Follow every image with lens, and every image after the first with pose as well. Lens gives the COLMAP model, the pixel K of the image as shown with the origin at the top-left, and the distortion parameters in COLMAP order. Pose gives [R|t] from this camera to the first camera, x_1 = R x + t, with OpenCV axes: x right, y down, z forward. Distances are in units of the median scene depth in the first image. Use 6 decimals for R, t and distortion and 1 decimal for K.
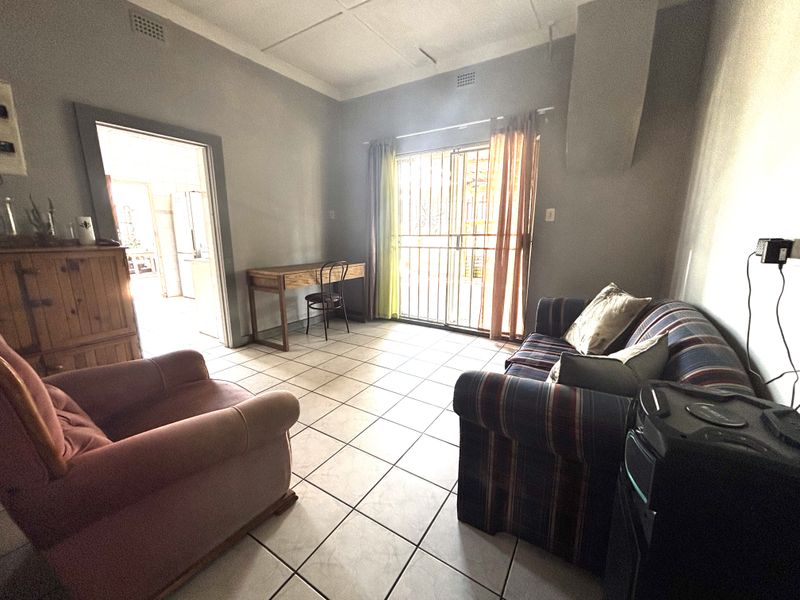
lens RADIAL K [[318.3, 0, 400.0], [0, 318.3, 300.0], [0, 0, 1]] dist [-0.008401, 0.000130]
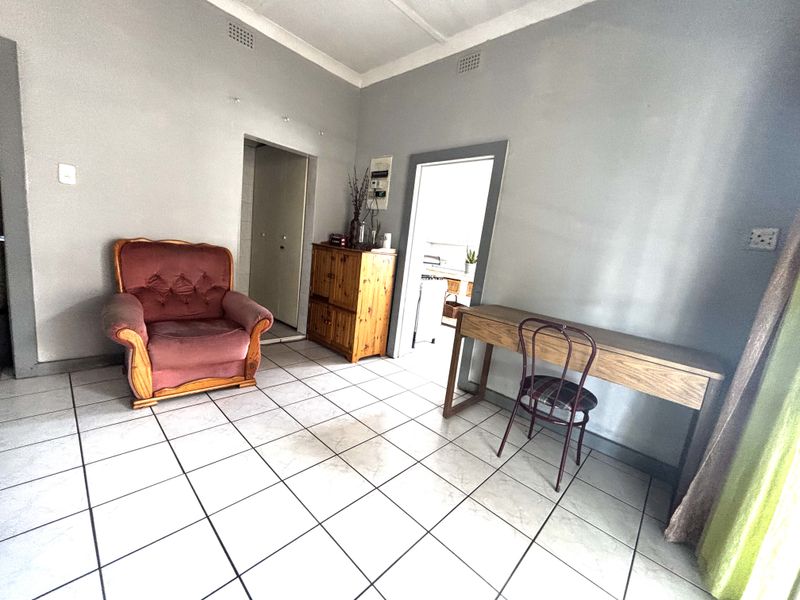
lens RADIAL K [[318.3, 0, 400.0], [0, 318.3, 300.0], [0, 0, 1]] dist [-0.008401, 0.000130]
pose [[-0.187658, 0.132150, -0.973304, 0.341407], [-0.314250, 0.930749, 0.186961, -0.198483], [0.930608, 0.340945, -0.133134, 1.008690]]
